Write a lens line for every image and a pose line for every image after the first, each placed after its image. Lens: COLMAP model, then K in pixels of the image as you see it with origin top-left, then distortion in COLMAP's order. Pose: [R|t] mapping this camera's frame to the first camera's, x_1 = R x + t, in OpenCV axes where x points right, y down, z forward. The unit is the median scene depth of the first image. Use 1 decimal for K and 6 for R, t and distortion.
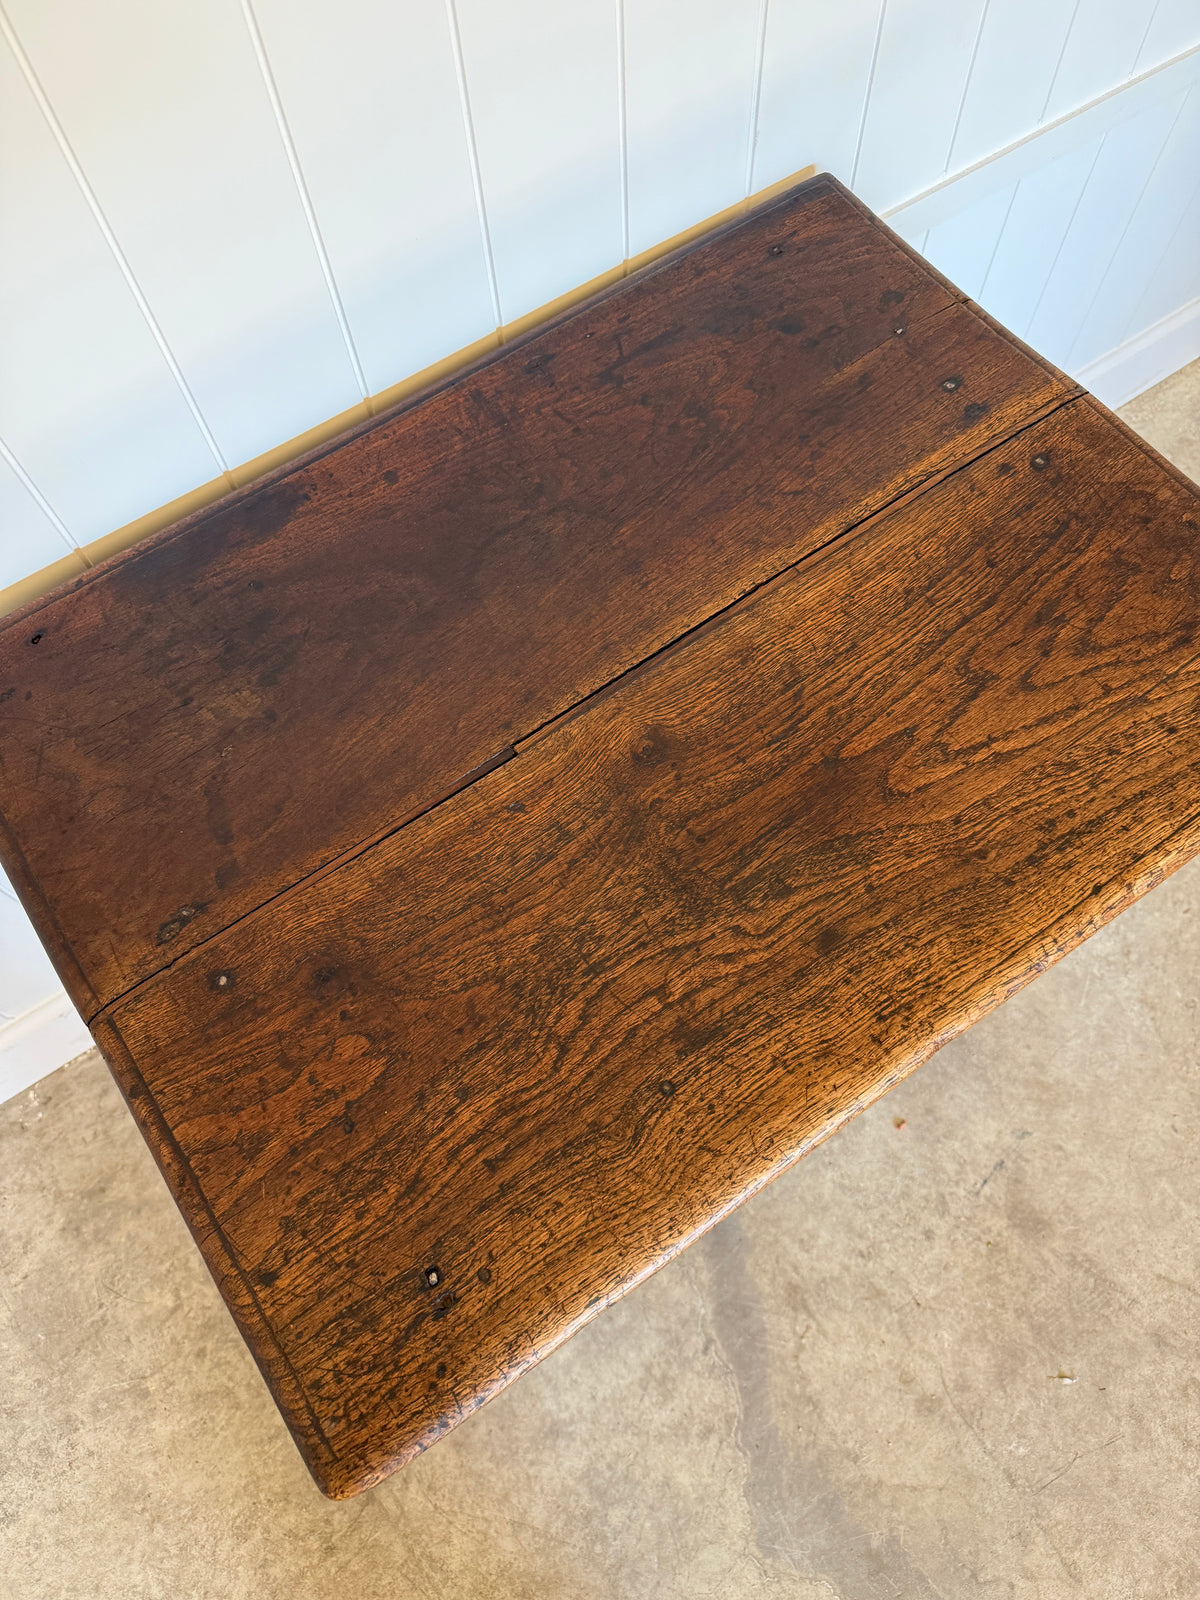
lens RADIAL K [[1137.6, 0, 589.3], [0, 1137.6, 801.8], [0, 0, 1]] dist [0.029455, -0.075145]
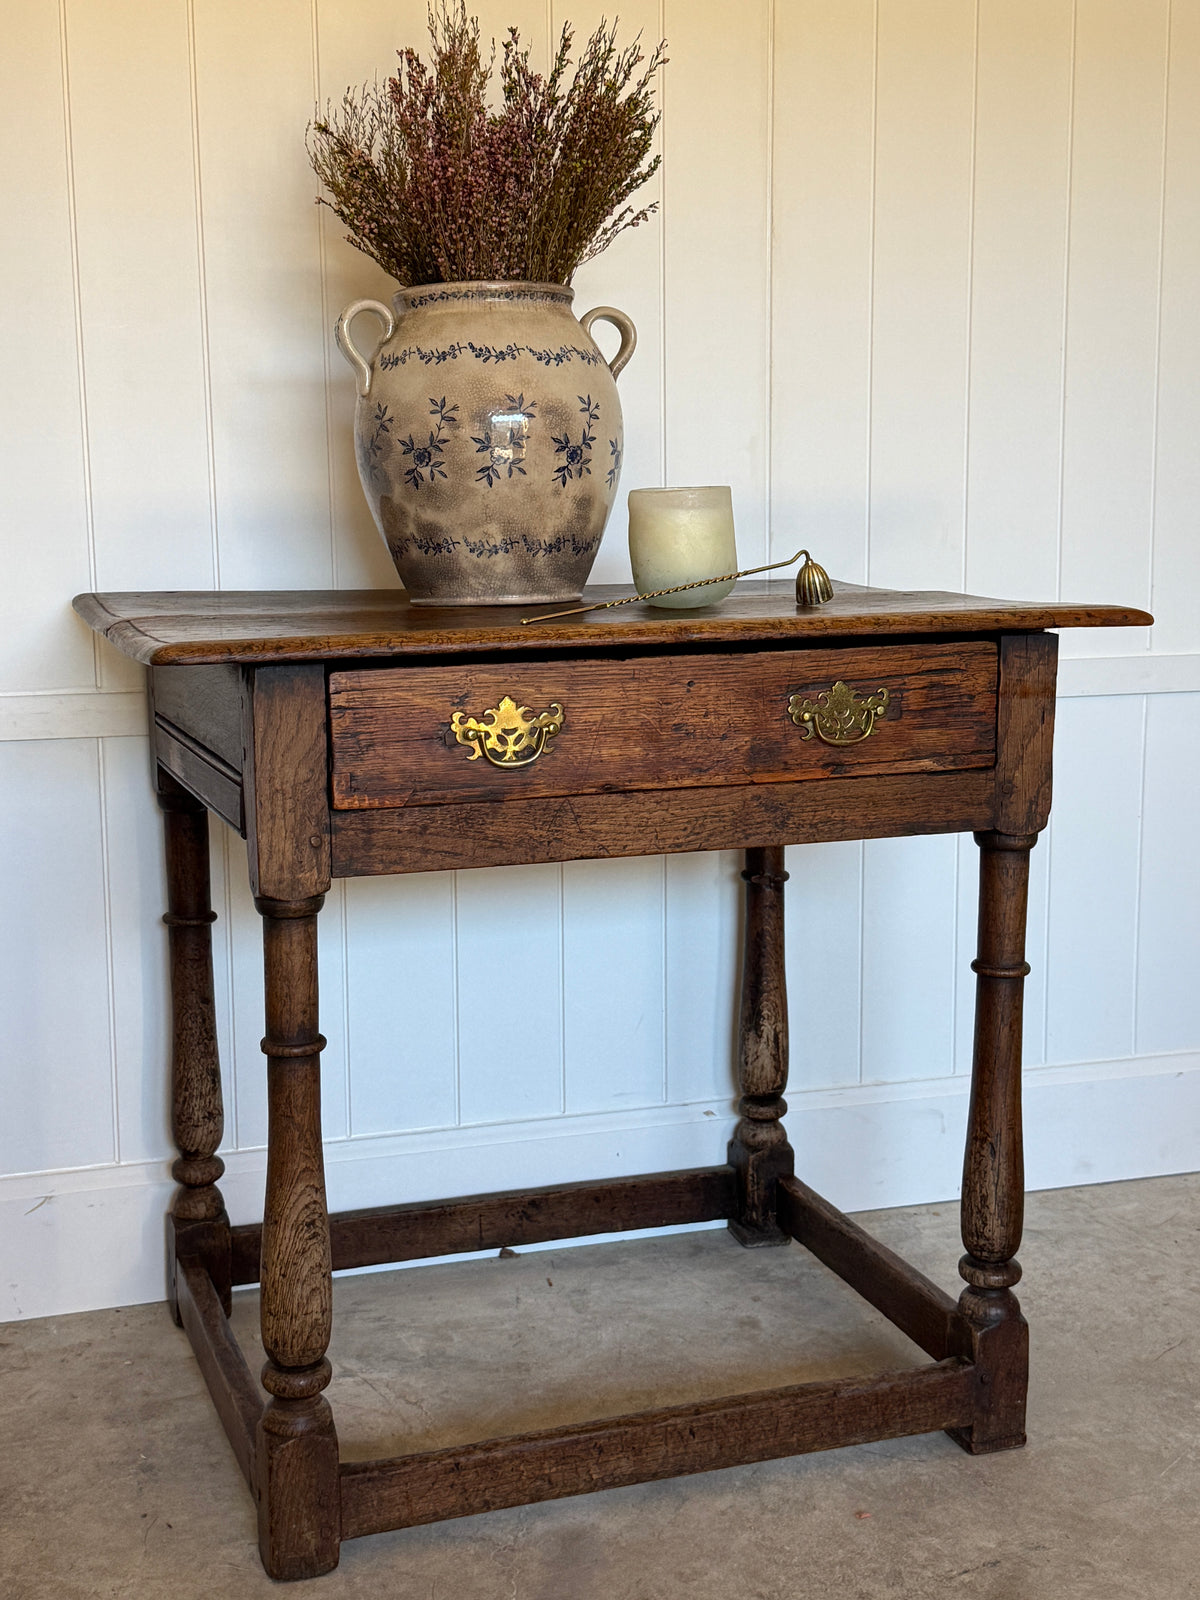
lens RADIAL K [[2095.4, 0, 595.7], [0, 2095.4, 811.5], [0, 0, 1]] dist [0.170024, -0.317621]
pose [[0.961715, 0.074714, -0.263671, 0.827524], [-0.261228, 0.540795, -0.799563, 2.206788], [0.082854, 0.837830, 0.539608, -0.165814]]
